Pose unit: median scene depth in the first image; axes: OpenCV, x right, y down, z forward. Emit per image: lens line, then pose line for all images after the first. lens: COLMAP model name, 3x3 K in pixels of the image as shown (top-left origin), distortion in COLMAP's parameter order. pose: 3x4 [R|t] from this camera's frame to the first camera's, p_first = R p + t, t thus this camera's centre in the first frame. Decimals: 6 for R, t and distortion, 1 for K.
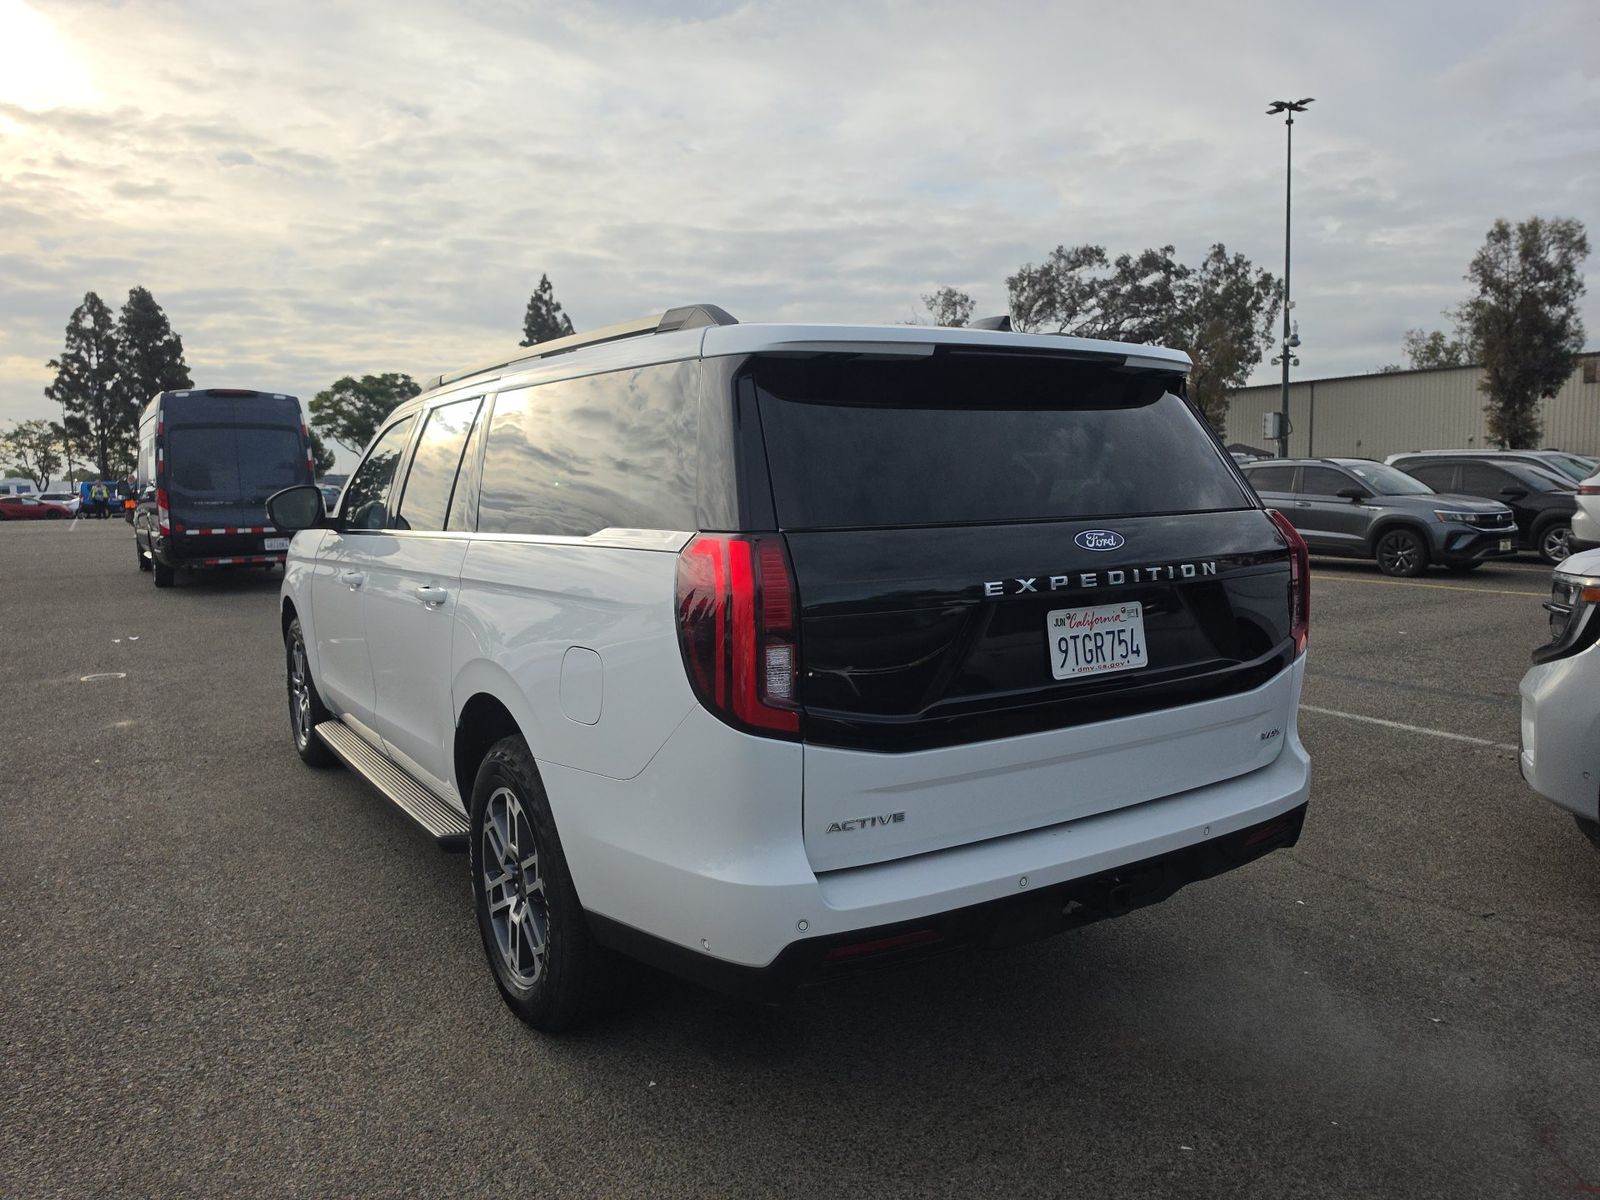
lens RADIAL K [[1146.2, 0, 804.2], [0, 1146.2, 609.7], [0, 0, 1]] dist [0.040183, -0.017819]
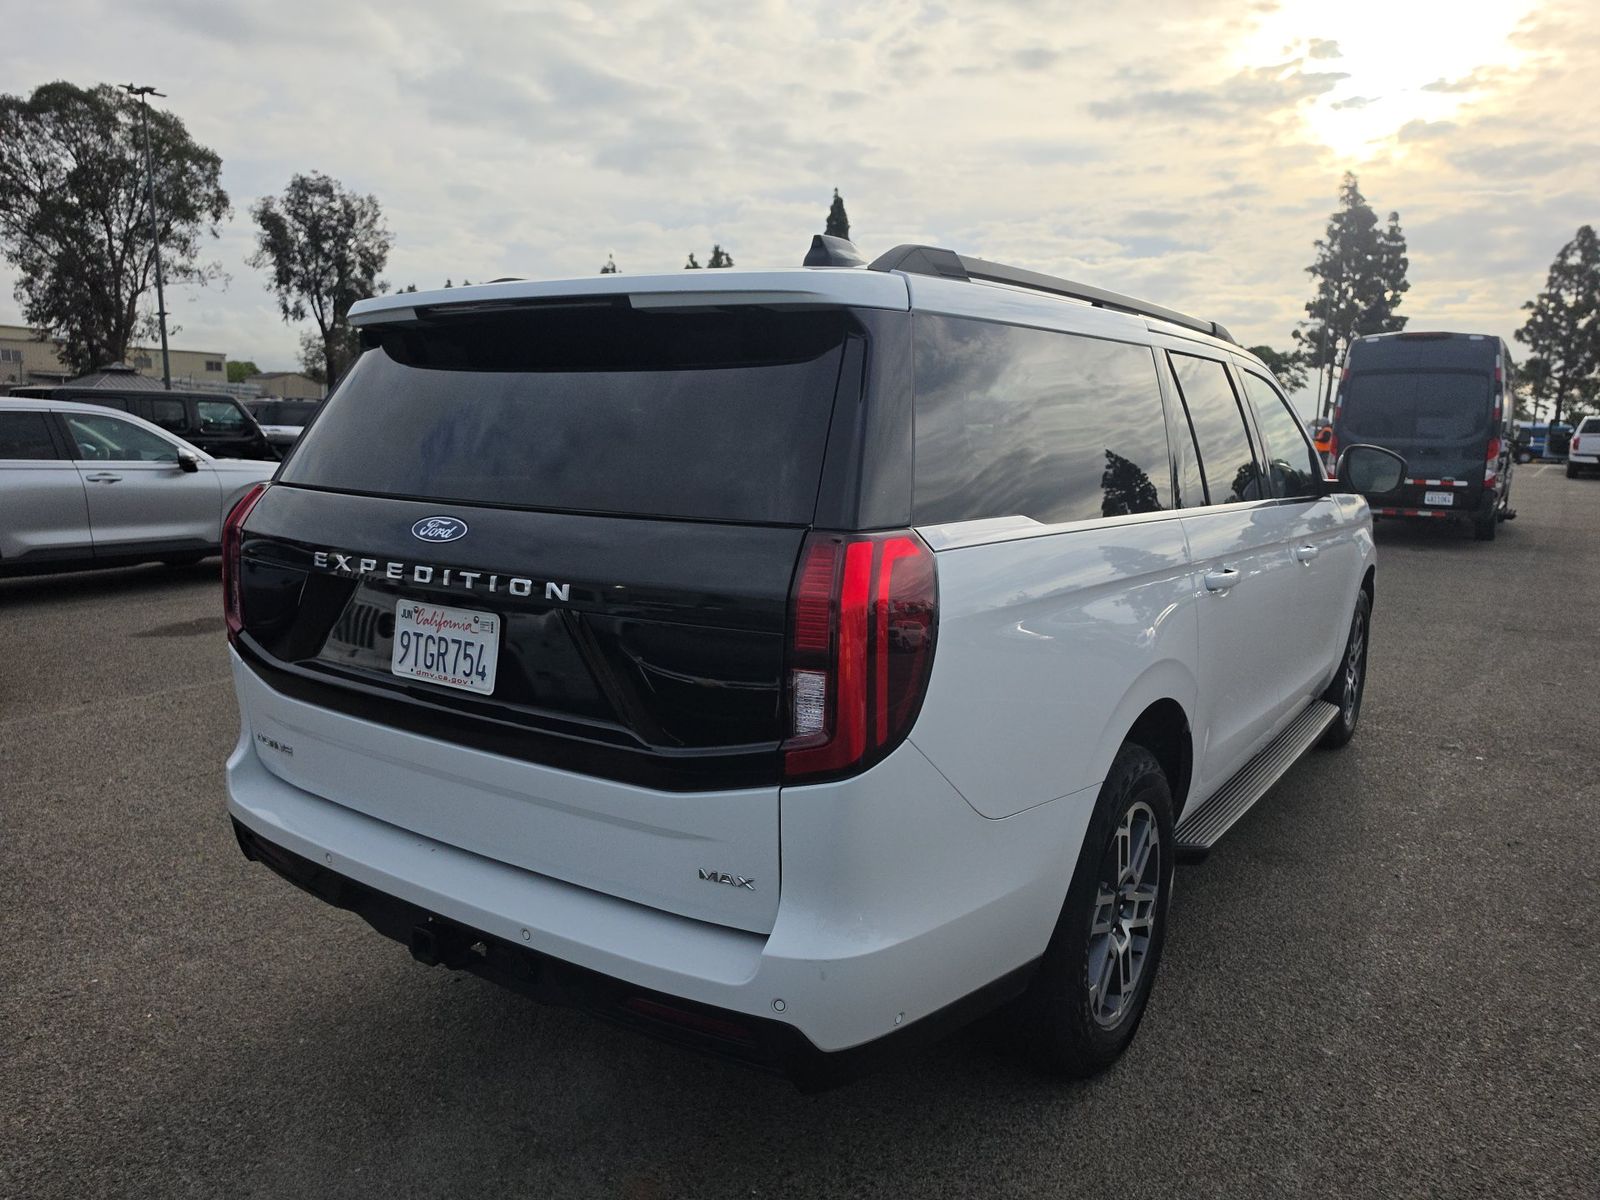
lens RADIAL K [[1146.2, 0, 789.0], [0, 1146.2, 597.0], [0, 0, 1]] dist [0.040183, -0.017819]
pose [[0.388526, 0.163254, -0.906860, 1.093809], [-0.128261, 0.984180, 0.122222, -0.142728], [0.912467, 0.068829, 0.403319, 0.864518]]
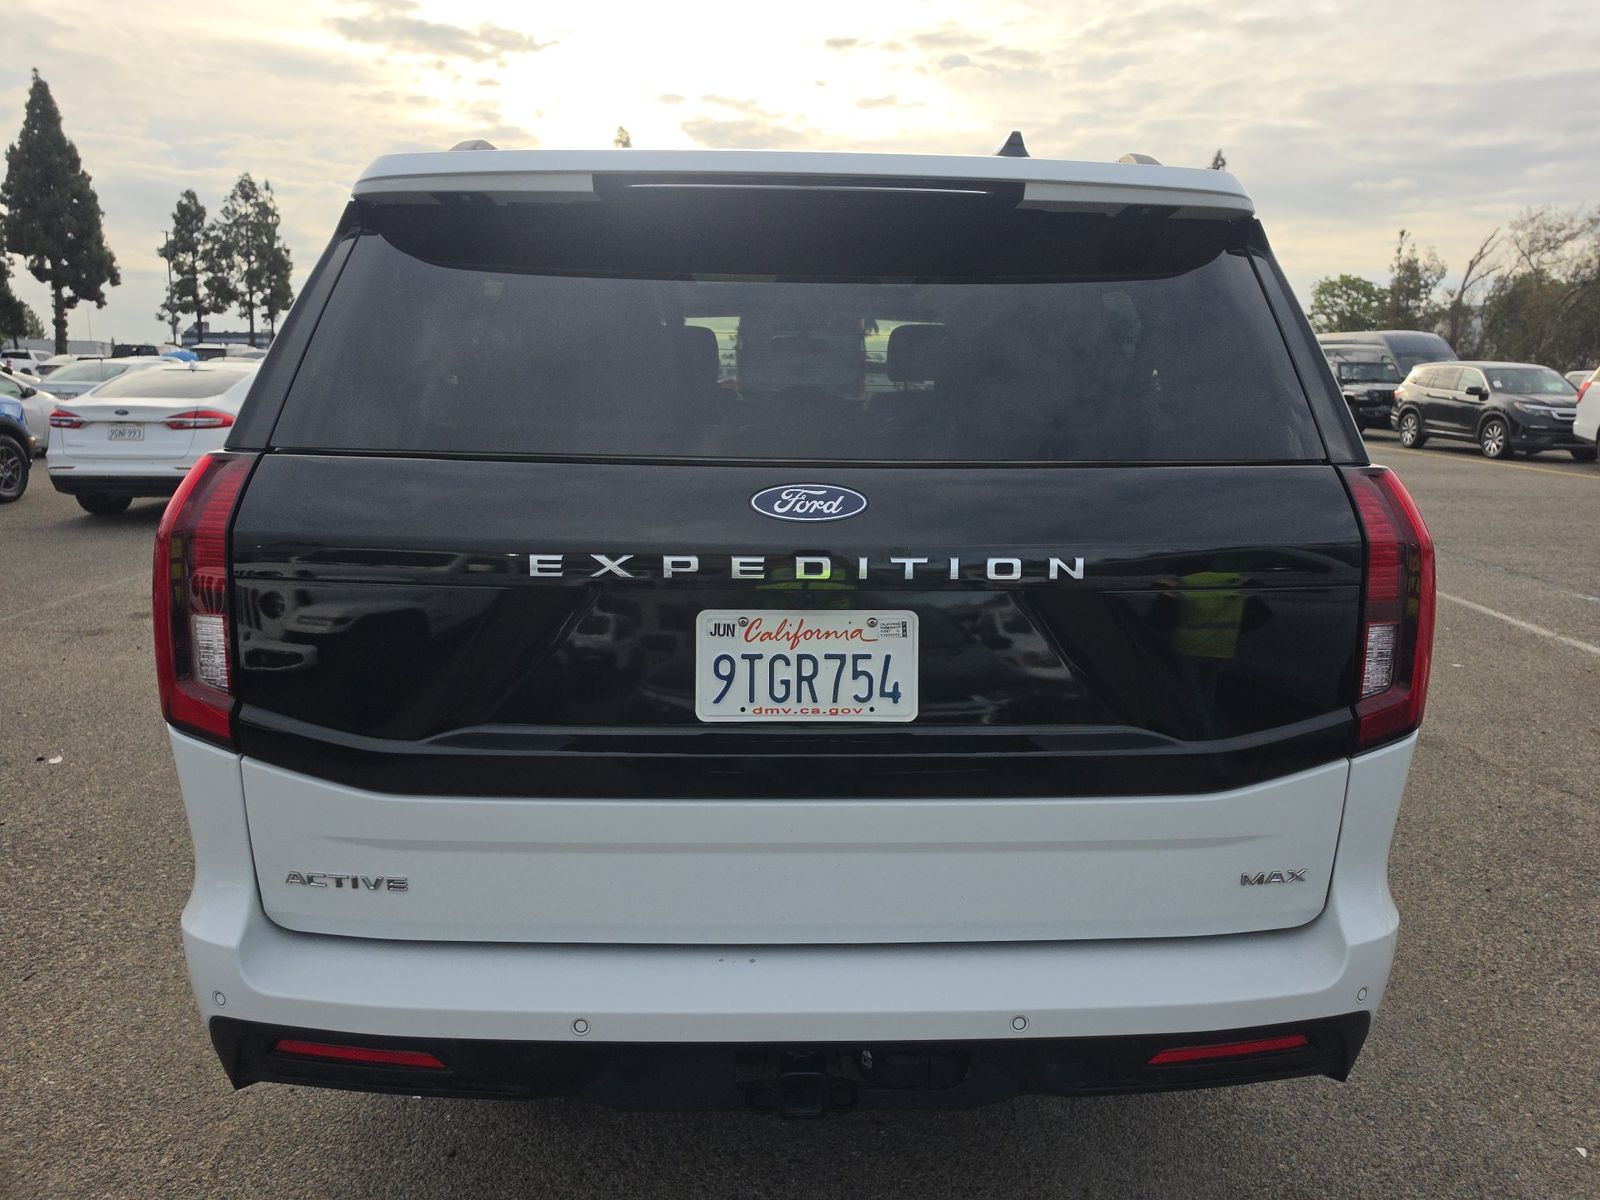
lens RADIAL K [[1146.2, 0, 793.8], [0, 1146.2, 566.5], [0, 0, 1]] dist [0.040183, -0.017819]
pose [[0.854581, 0.113717, -0.506715, 0.534110], [-0.084144, 0.993158, 0.080975, -0.071789], [0.512456, -0.026563, 0.858302, 0.470432]]
